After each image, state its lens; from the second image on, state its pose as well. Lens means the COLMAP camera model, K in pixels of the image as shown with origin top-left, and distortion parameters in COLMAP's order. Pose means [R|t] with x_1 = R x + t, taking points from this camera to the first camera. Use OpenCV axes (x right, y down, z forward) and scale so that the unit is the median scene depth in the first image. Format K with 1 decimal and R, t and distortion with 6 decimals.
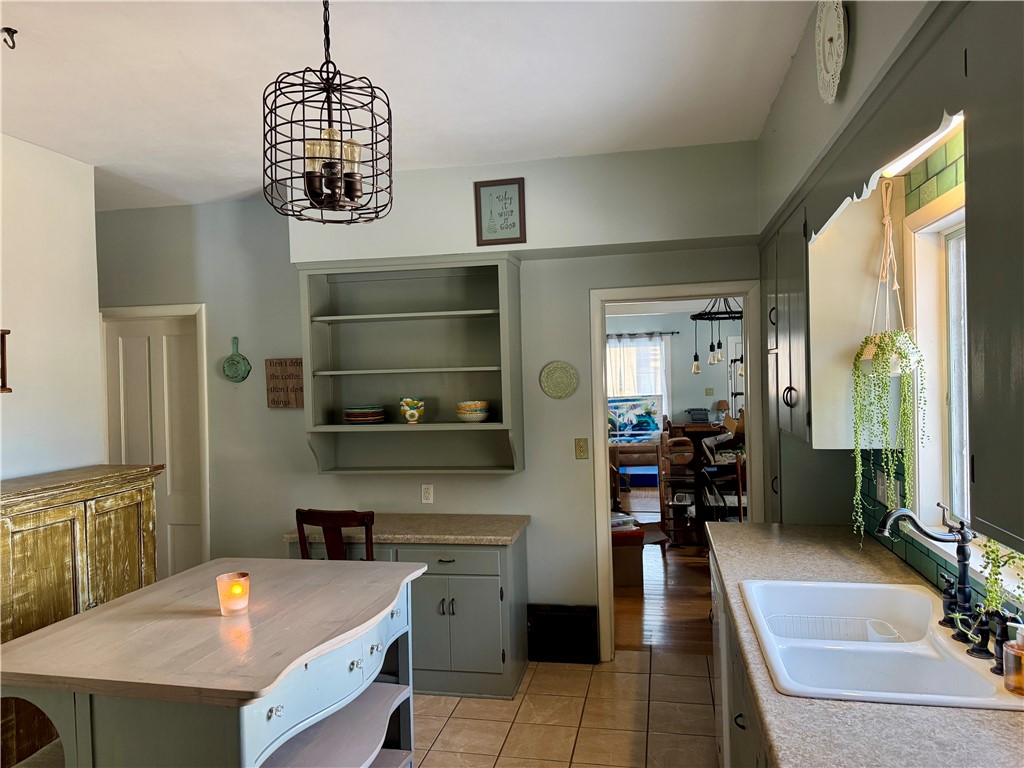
lens RADIAL K [[723.1, 0, 509.9], [0, 723.1, 383.7], [0, 0, 1]] dist [0.068975, -0.084065]
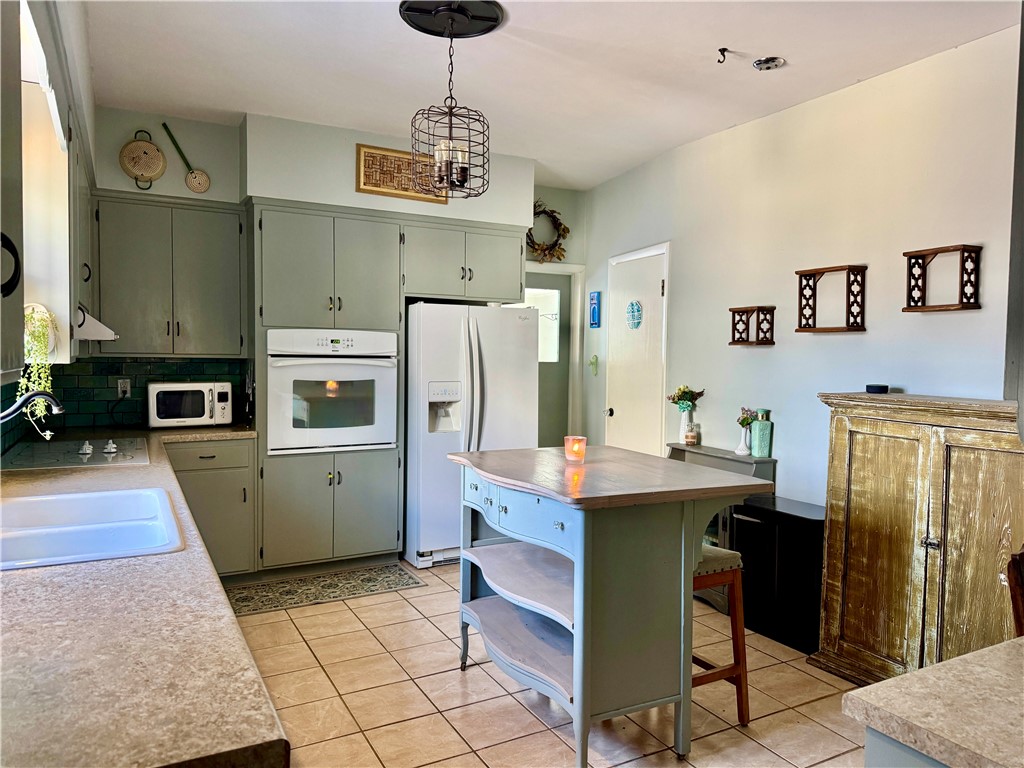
lens RADIAL K [[723.1, 0, 519.8], [0, 723.1, 381.8], [0, 0, 1]] dist [0.068975, -0.084065]
pose [[-0.755810, 0.041835, -0.653454, 0.431803], [-0.003036, 0.997722, 0.067387, 0.048129], [0.654784, 0.052916, -0.753961, 1.433296]]
